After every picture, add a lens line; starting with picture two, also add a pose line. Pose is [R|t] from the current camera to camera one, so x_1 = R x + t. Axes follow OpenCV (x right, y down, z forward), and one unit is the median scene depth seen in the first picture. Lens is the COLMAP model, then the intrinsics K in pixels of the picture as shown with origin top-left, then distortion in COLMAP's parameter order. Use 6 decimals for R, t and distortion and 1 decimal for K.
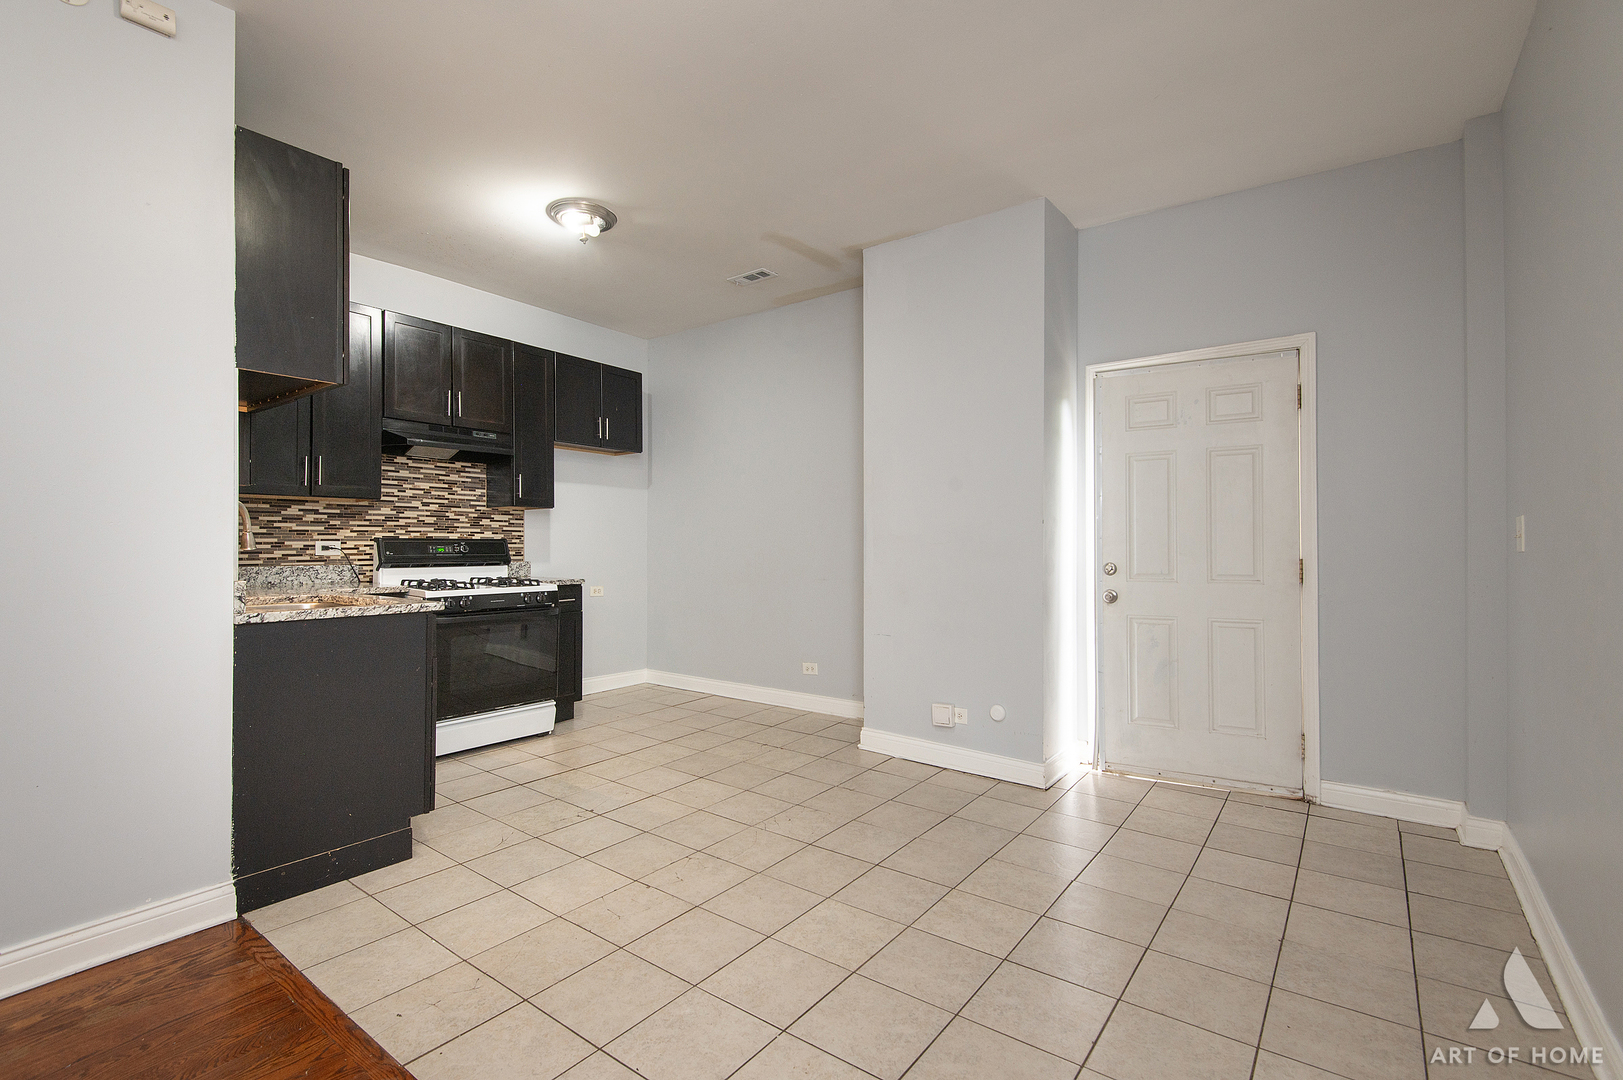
lens RADIAL K [[728.9, 0, 805.5], [0, 728.9, 542.3], [0, 0, 1]] dist [0.038949, -0.023049]
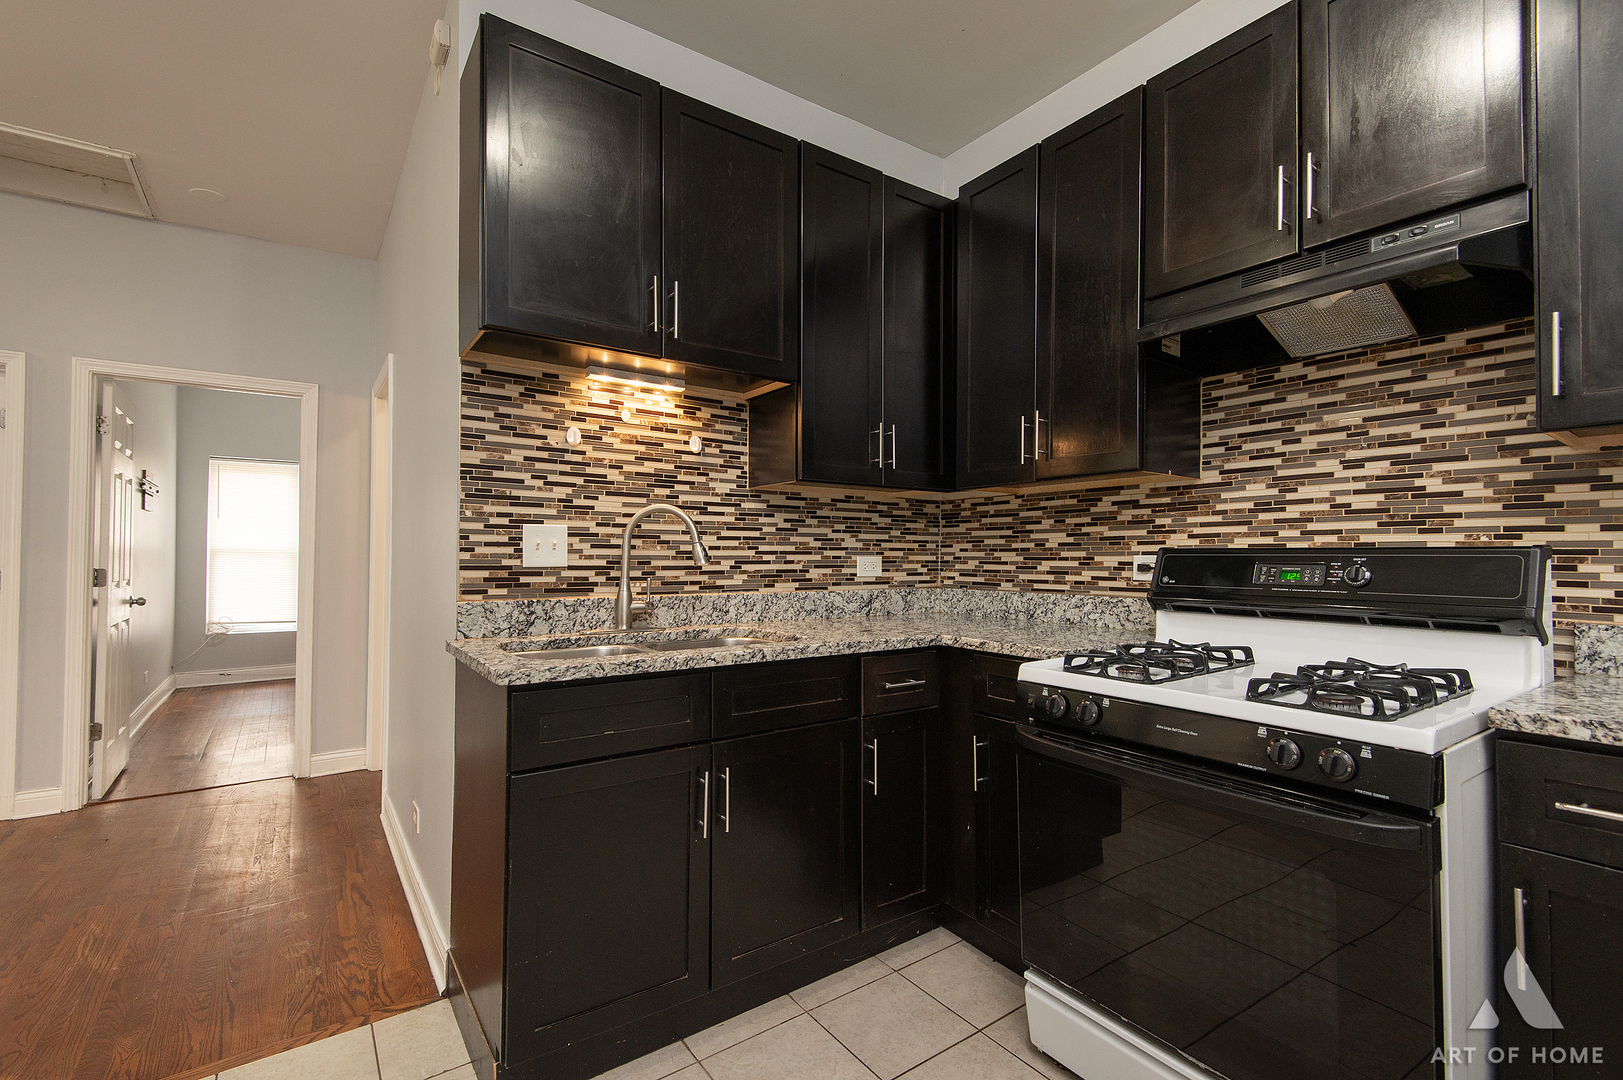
lens RADIAL K [[728.9, 0, 805.5], [0, 728.9, 542.3], [0, 0, 1]] dist [0.038949, -0.023049]
pose [[-0.307303, -0.020056, -0.951400, -0.041099], [-0.001435, 0.999787, -0.020612, 0.000357], [0.951611, -0.004969, -0.307266, 0.911543]]
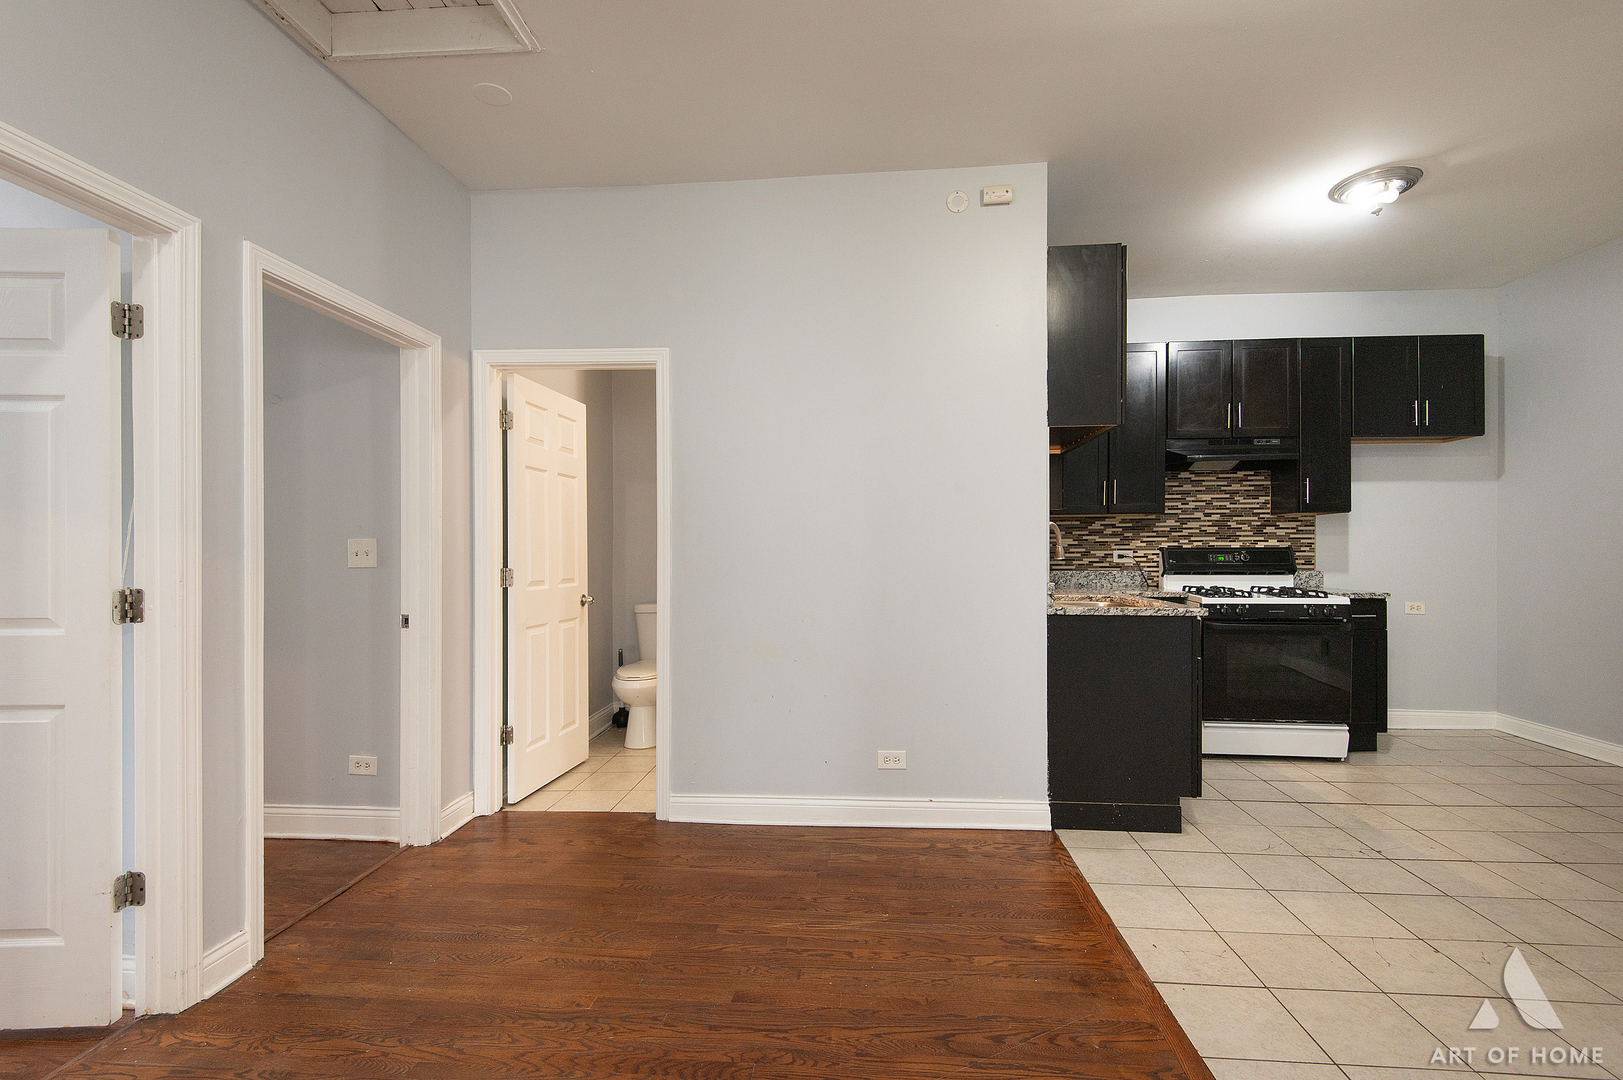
lens RADIAL K [[733.2, 0, 806.1], [0, 733.2, 552.5], [0, 0, 1]] dist [0.030349, -0.024046]
pose [[0.535442, 0.000746, -0.844572, 0.074580], [0.006196, 0.999969, 0.004811, -0.007104], [0.844549, -0.007809, 0.535421, -0.056073]]
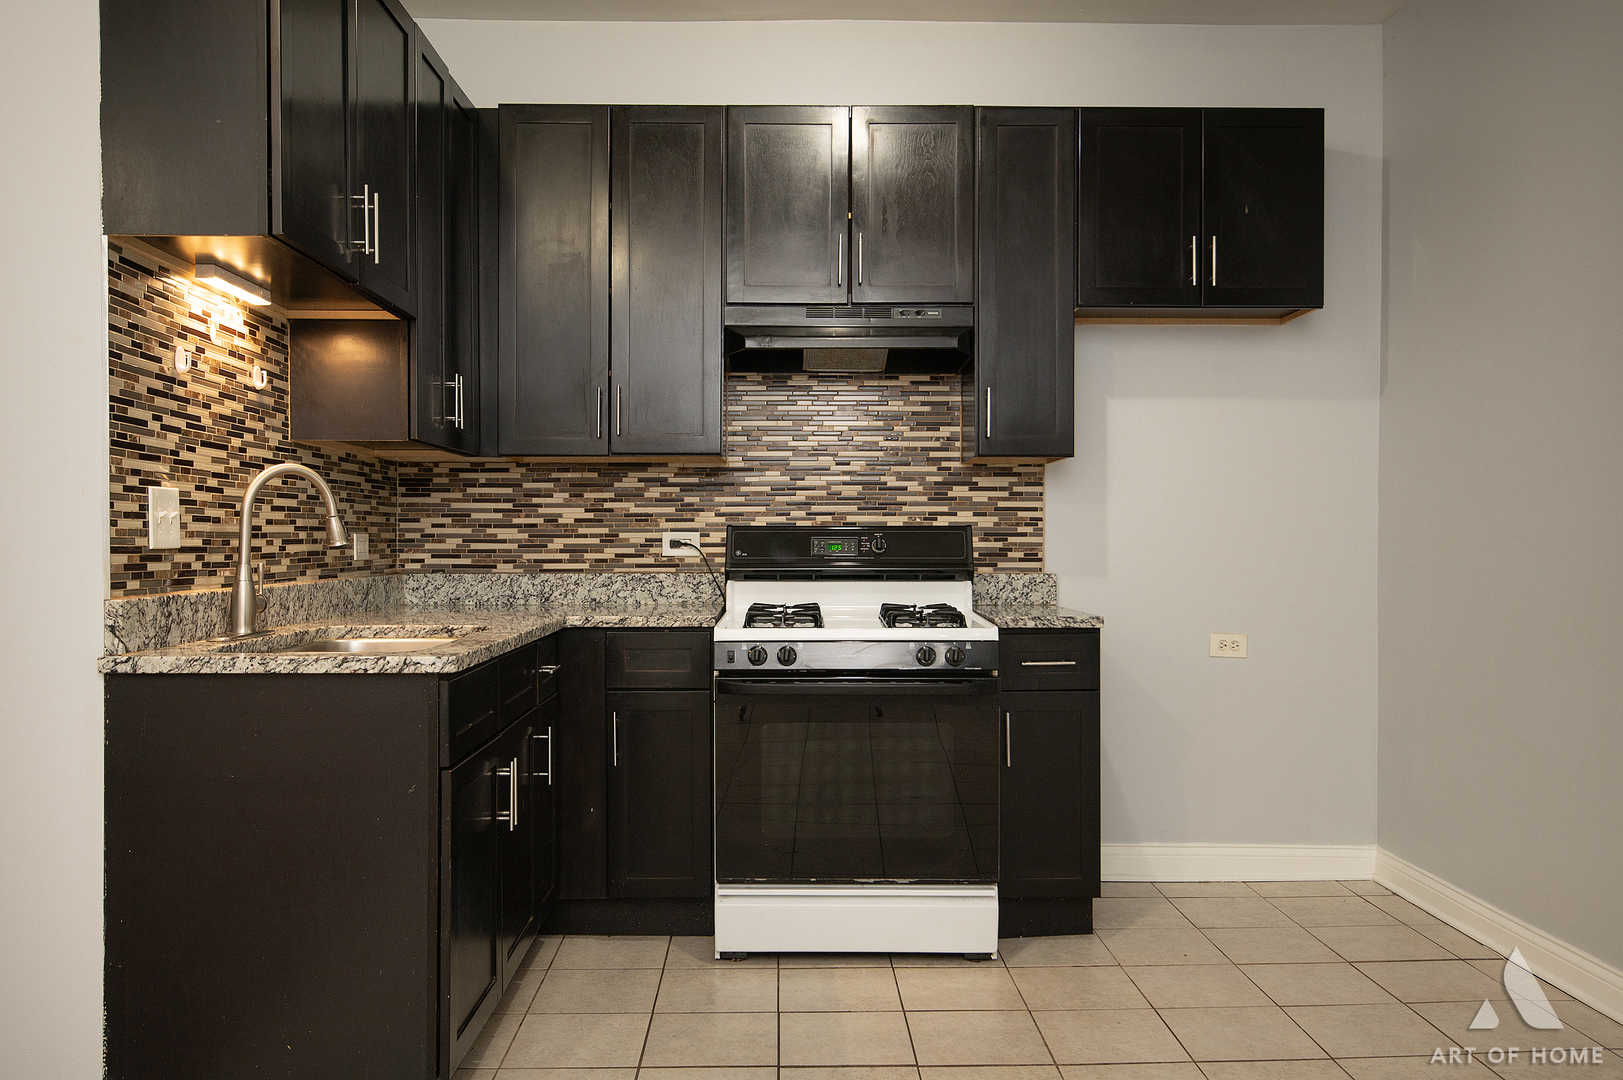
lens RADIAL K [[1297.3, 0, 801.5], [0, 1297.3, 549.0], [0, 0, 1]] dist [0.024409, 0.000167]
pose [[0.619767, 0.005435, -0.784767, 0.210857], [0.003127, 0.999951, 0.009394, 0.002577], [0.784779, -0.008276, 0.619720, 0.436372]]
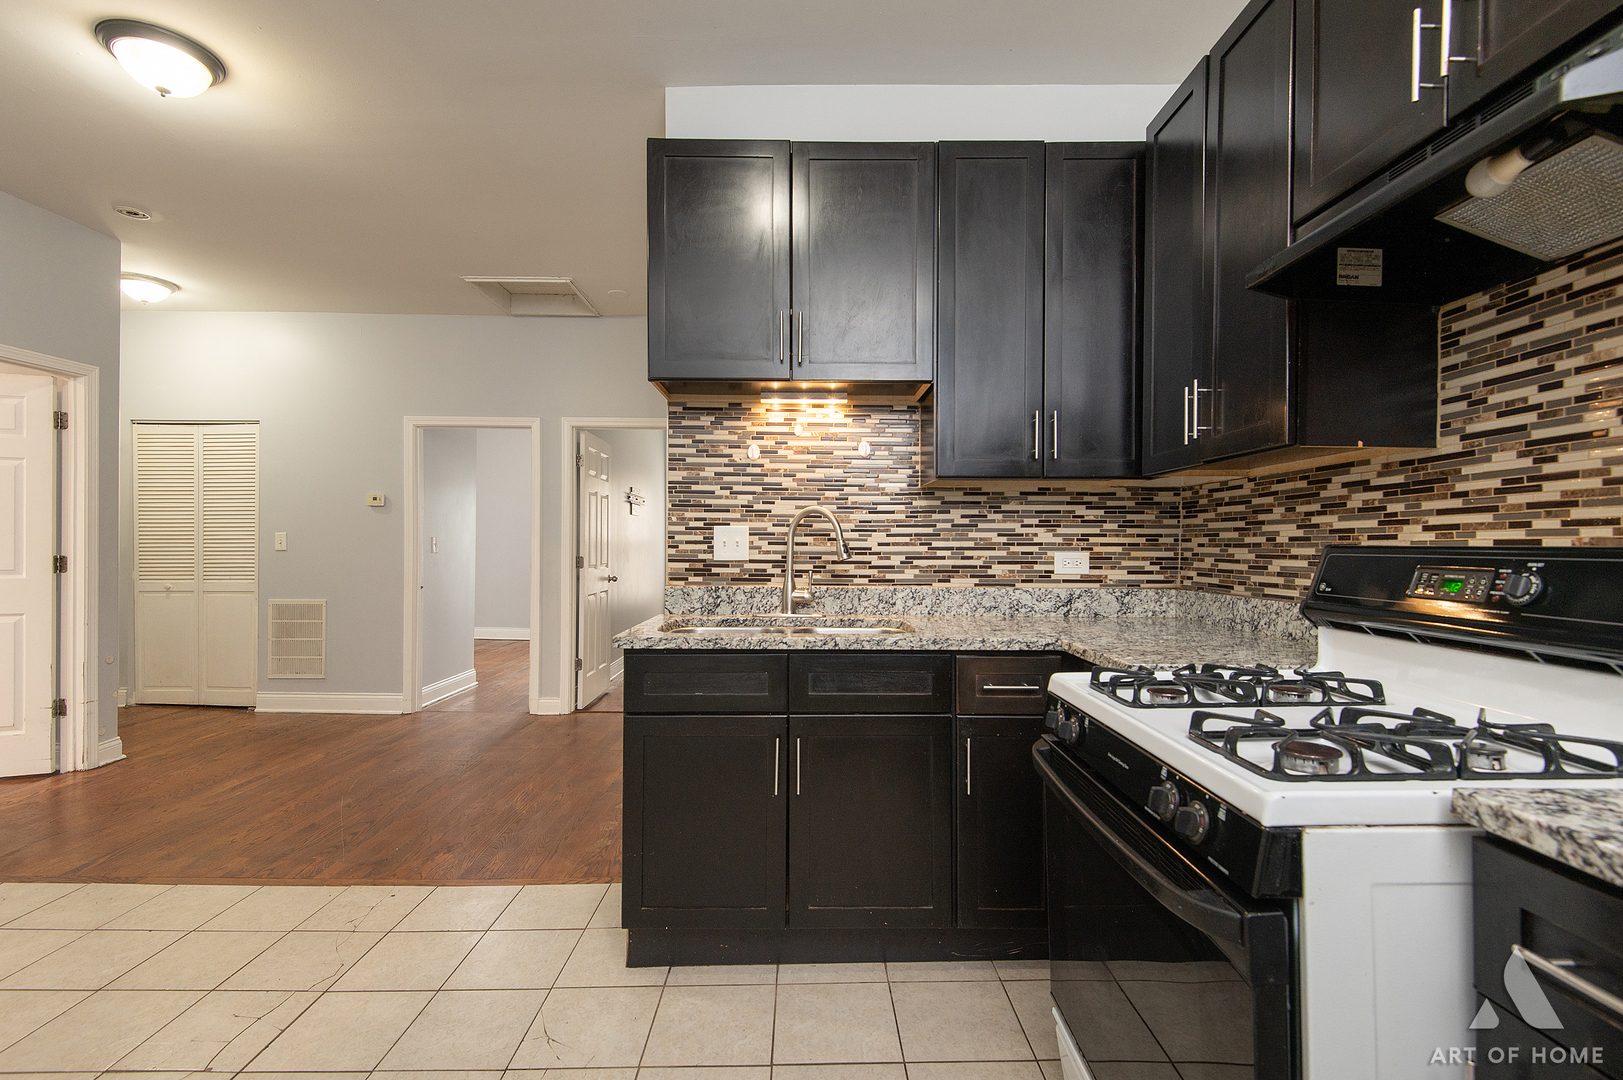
lens RADIAL K [[728.9, 0, 805.5], [0, 728.9, 542.3], [0, 0, 1]] dist [0.038949, -0.023049]
pose [[-0.794309, -0.006127, -0.607484, -0.139216], [-0.003081, 0.999977, -0.006057, -0.004640], [0.607507, -0.002939, -0.794309, 1.119512]]
